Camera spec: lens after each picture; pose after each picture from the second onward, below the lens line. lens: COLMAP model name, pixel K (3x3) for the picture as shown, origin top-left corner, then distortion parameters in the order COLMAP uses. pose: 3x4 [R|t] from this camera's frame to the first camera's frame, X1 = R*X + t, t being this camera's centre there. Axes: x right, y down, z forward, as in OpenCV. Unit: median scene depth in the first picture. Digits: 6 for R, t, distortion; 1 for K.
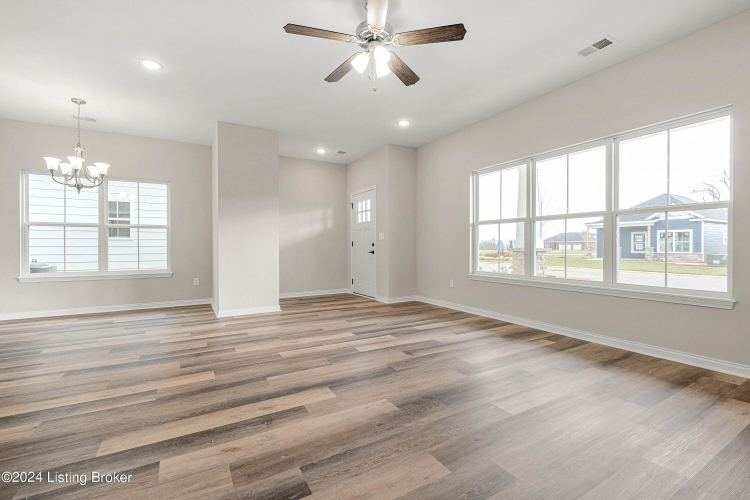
lens RADIAL K [[328.8, 0, 366.8], [0, 328.8, 247.8], [0, 0, 1]] dist [0.010447, -0.000969]
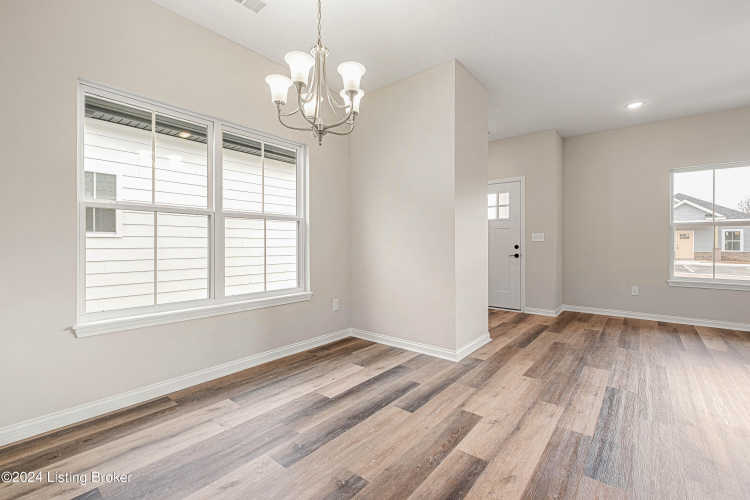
lens RADIAL K [[328.8, 0, 358.4], [0, 328.8, 248.3], [0, 0, 1]] dist [0.010447, -0.000969]
pose [[0.936210, -0.001680, 0.351436, -1.153786], [-0.001701, 0.999955, 0.009310, -0.022456], [-0.351436, -0.009314, 0.936165, 0.627400]]
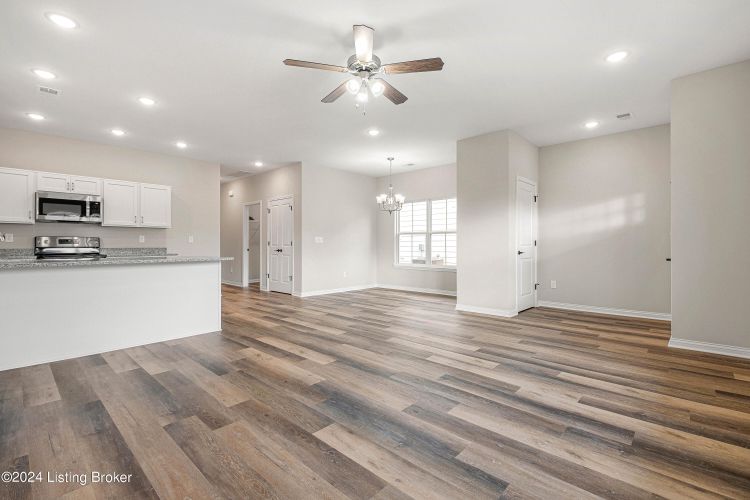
lens RADIAL K [[328.8, 0, 363.0], [0, 328.8, 239.9], [0, 0, 1]] dist [0.010447, -0.000969]
pose [[0.300487, -0.011705, -0.953714, 0.764715], [-0.002161, 0.999914, -0.012953, -0.024479], [0.953783, 0.005953, 0.300436, 0.460121]]
